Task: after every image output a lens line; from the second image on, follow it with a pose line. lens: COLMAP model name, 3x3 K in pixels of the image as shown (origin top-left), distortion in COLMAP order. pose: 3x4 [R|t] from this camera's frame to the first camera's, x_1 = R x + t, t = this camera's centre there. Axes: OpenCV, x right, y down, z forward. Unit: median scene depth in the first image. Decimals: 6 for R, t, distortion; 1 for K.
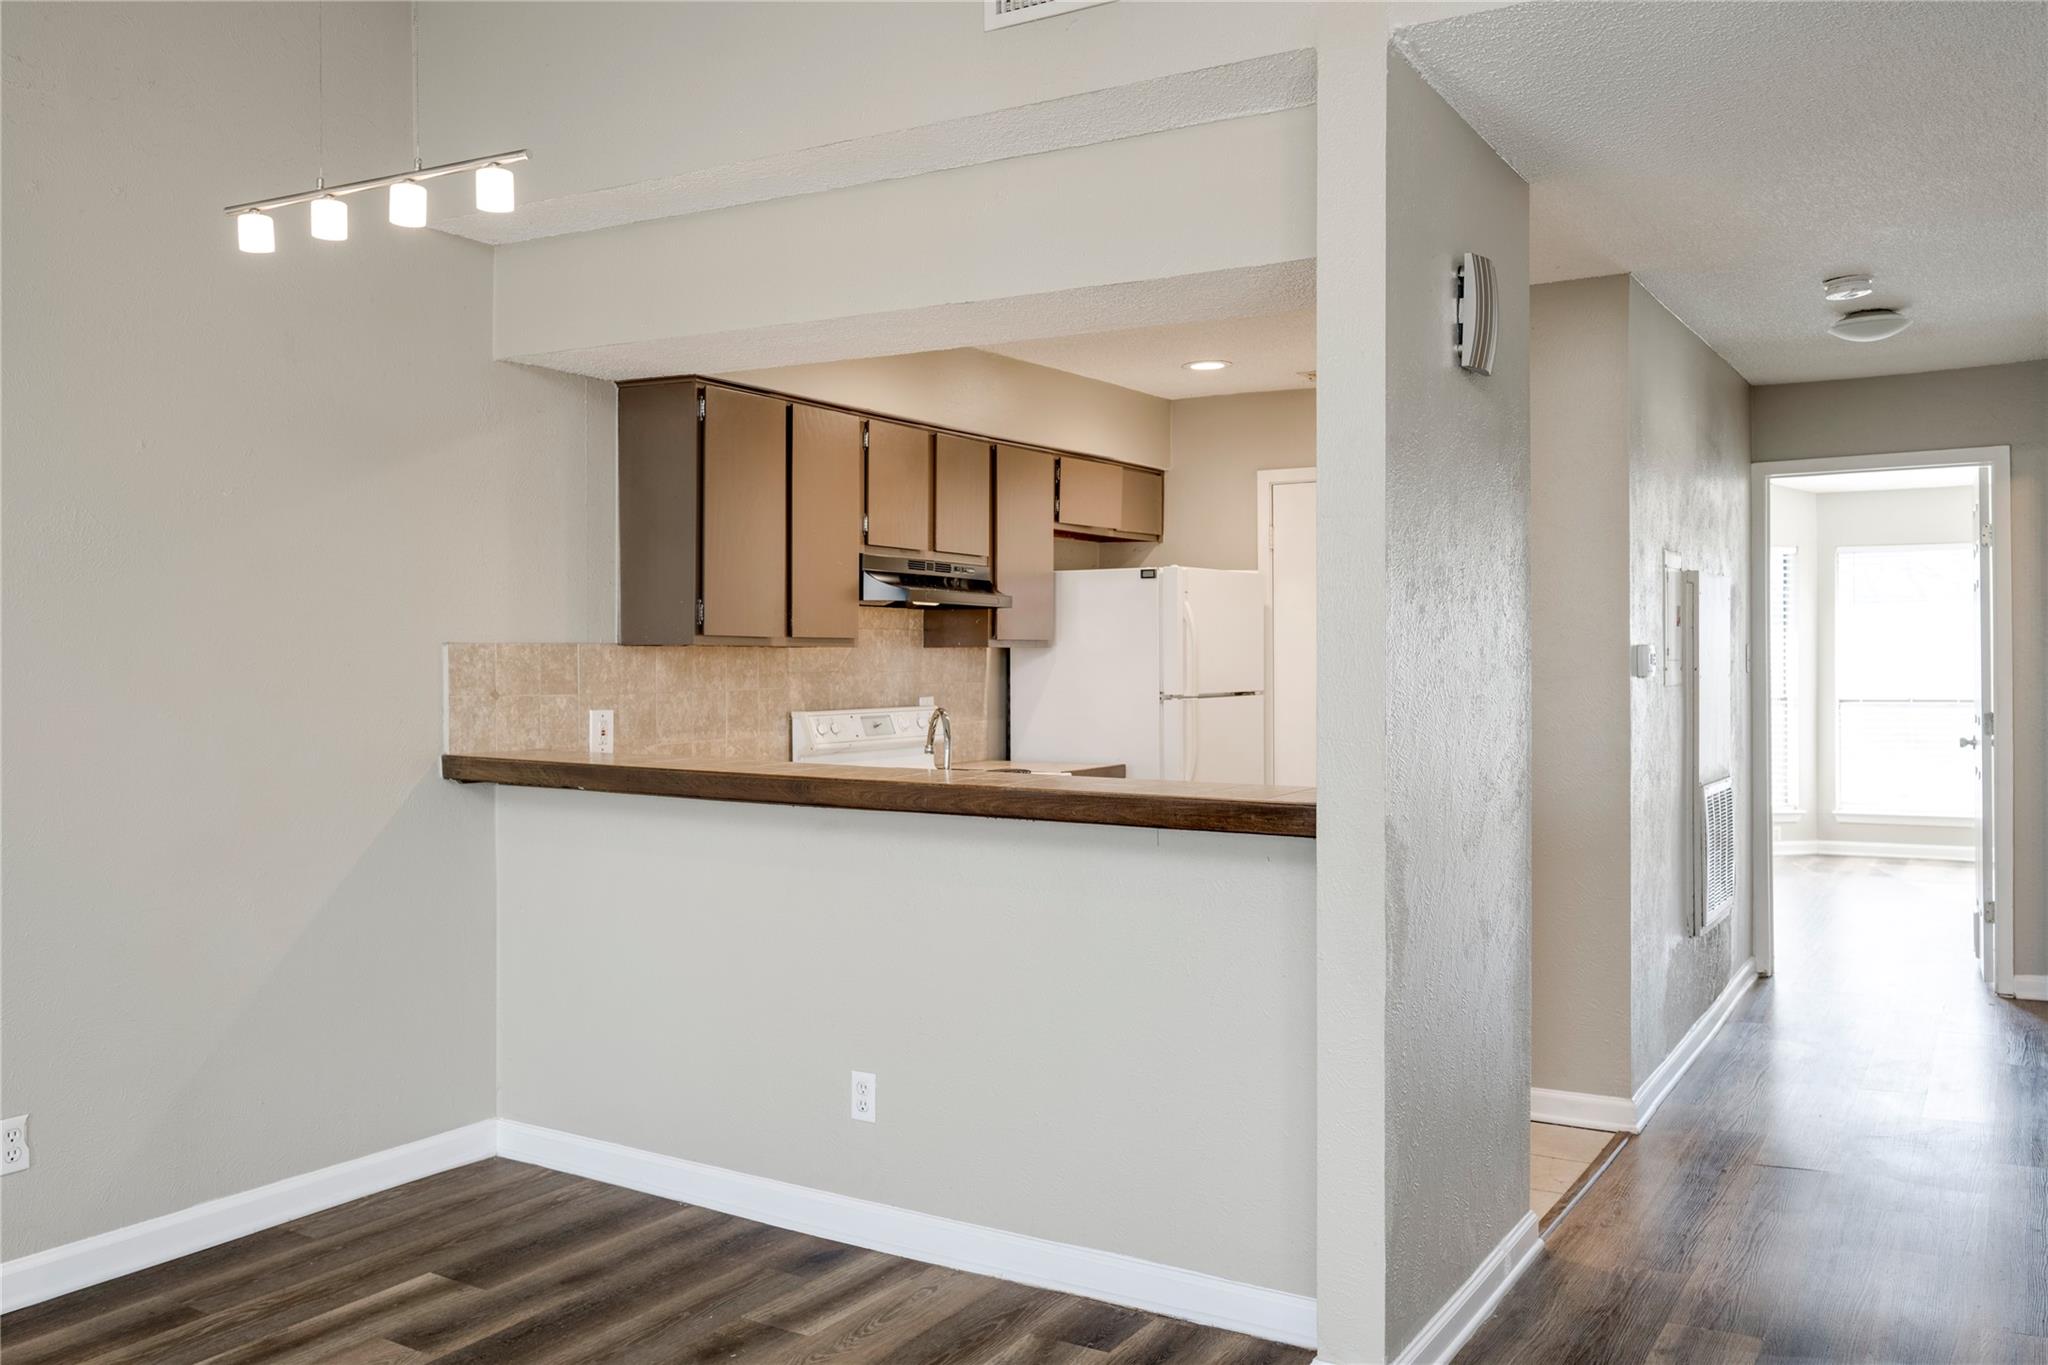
lens RADIAL K [[1669.7, 0, 1033.6], [0, 1669.7, 657.0], [0, 0, 1]] dist [-0.004202, 0.005367]
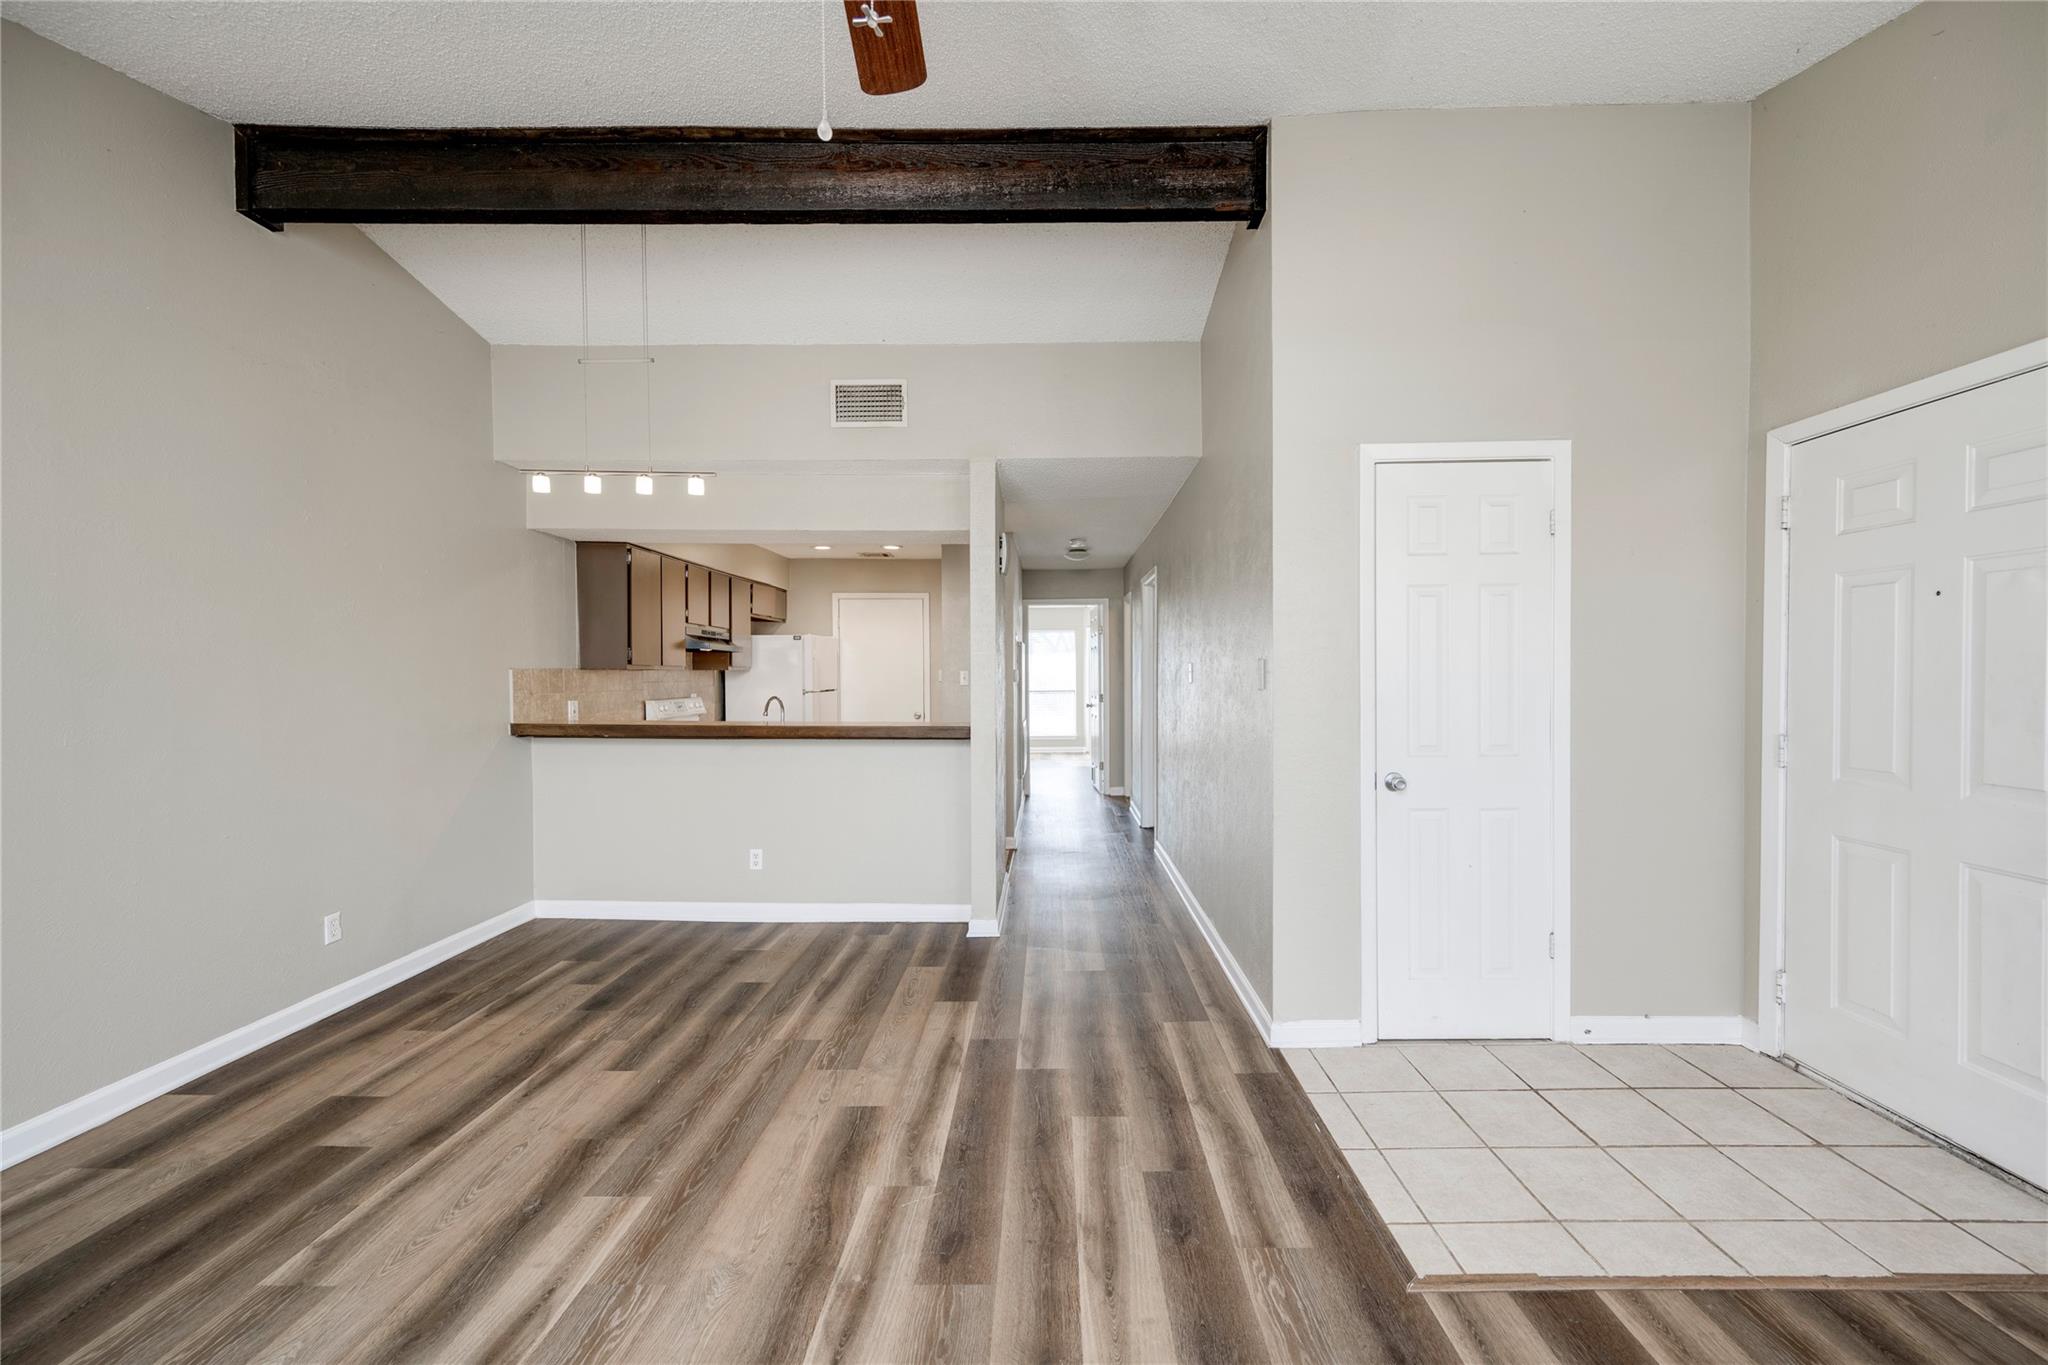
lens RADIAL K [[823.7, 0, 1040.1], [0, 823.7, 681.2], [0, 0, 1]] dist [0.000825, 0.000032]
pose [[0.862806, -0.005950, 0.505500, -0.279747], [0.001150, 0.999951, 0.009807, -0.001637], [-0.505533, -0.007880, 0.862771, -0.174394]]
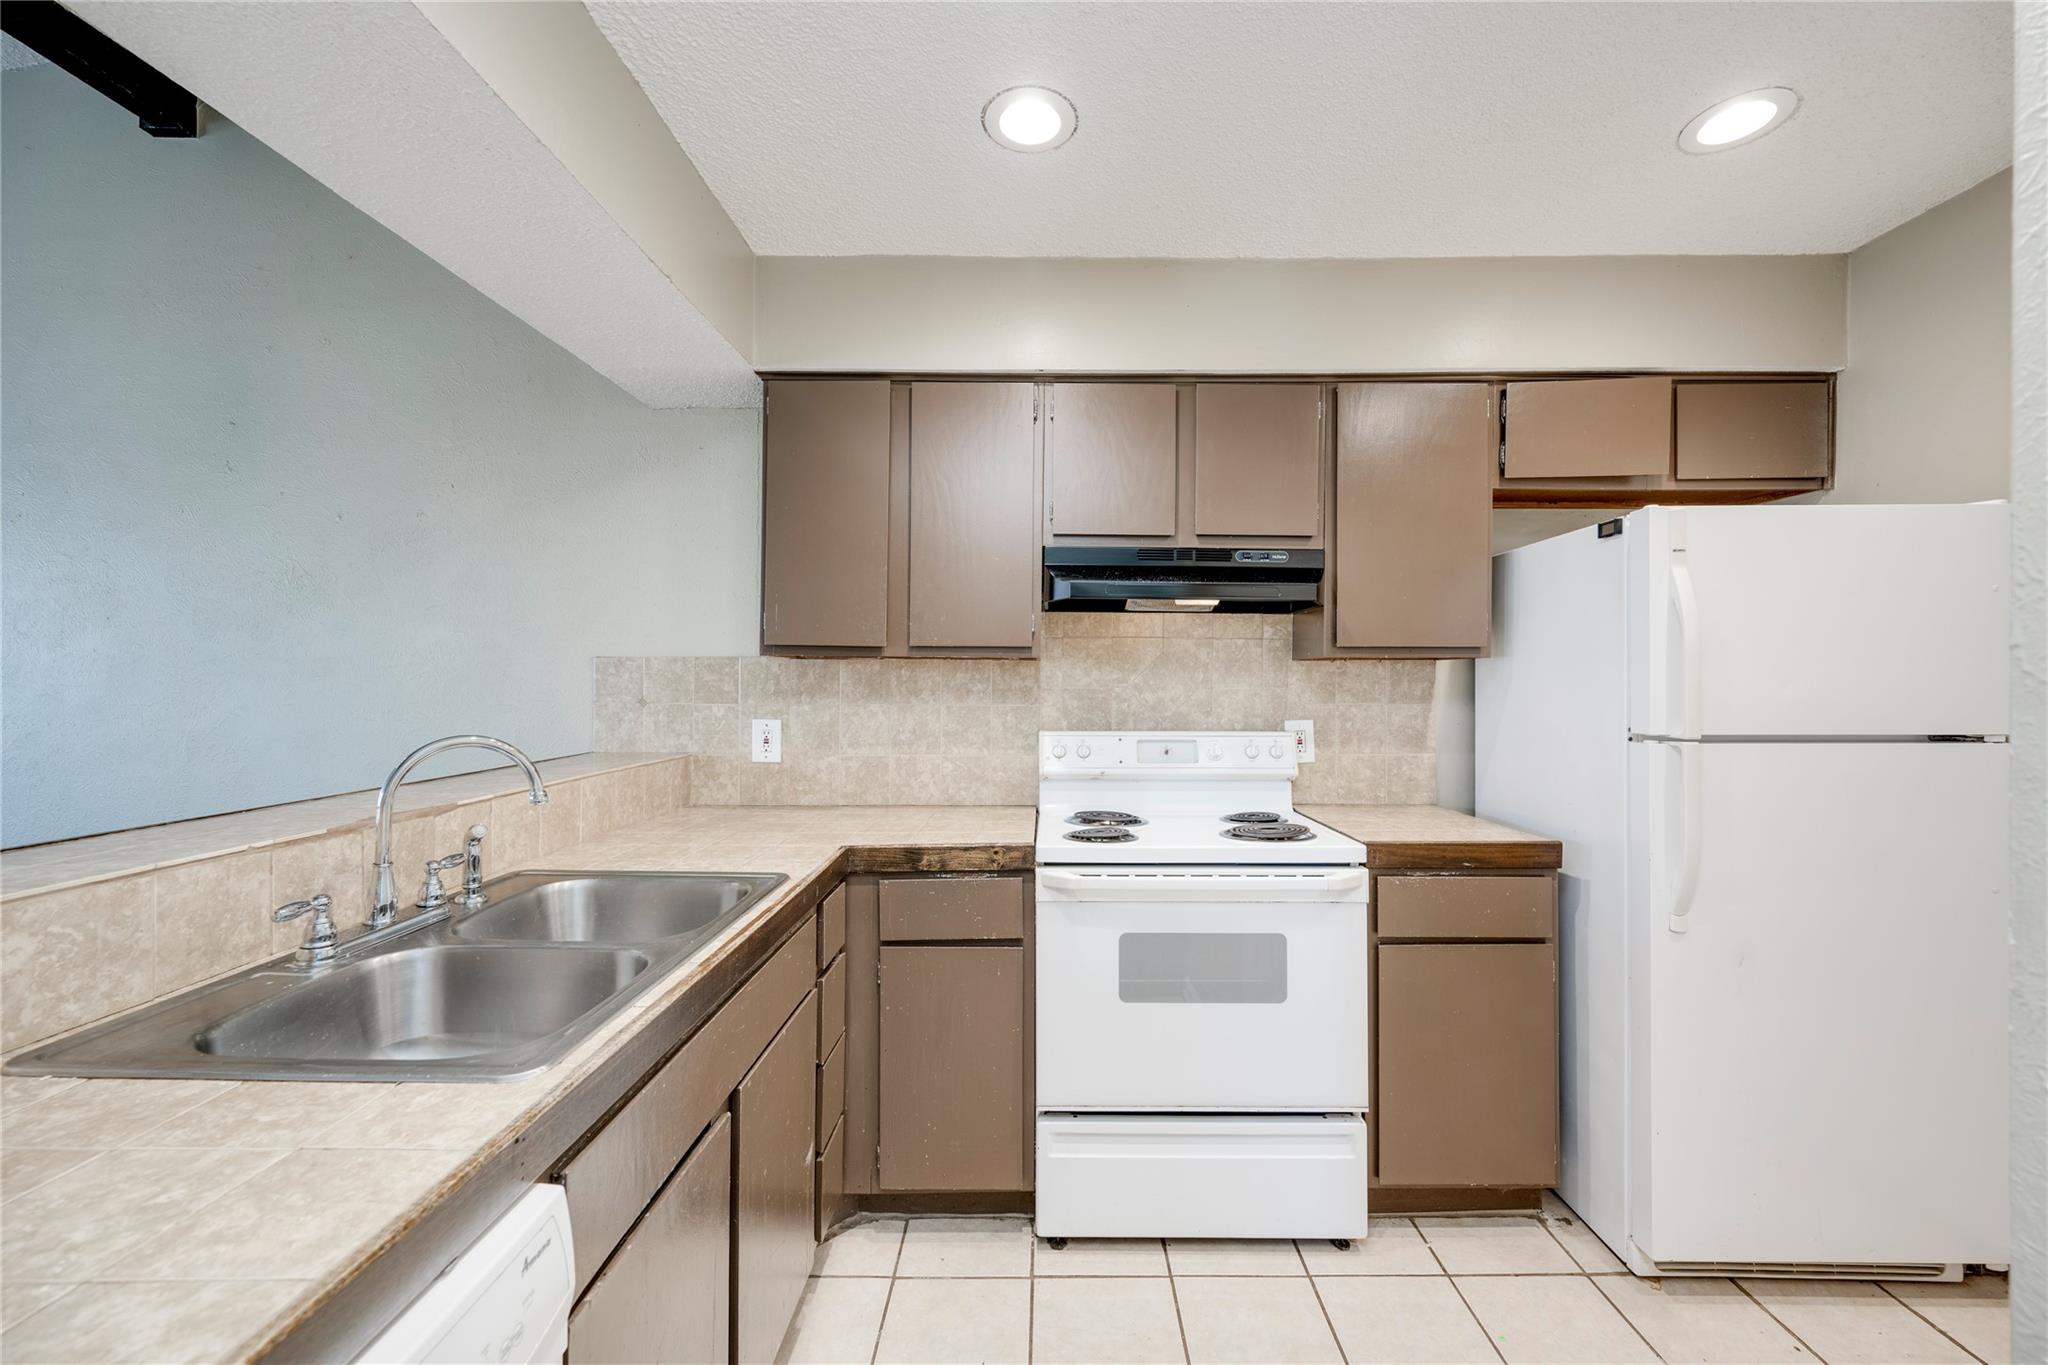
lens RADIAL K [[823.7, 0, 1044.2], [0, 823.7, 682.7], [0, 0, 1]] dist [0.000825, 0.000032]
pose [[0.517465, 0.000784, -0.855704, 0.285558], [-0.004920, 0.999986, -0.002058, 0.008656], [0.855690, 0.005275, 0.517461, 0.893753]]
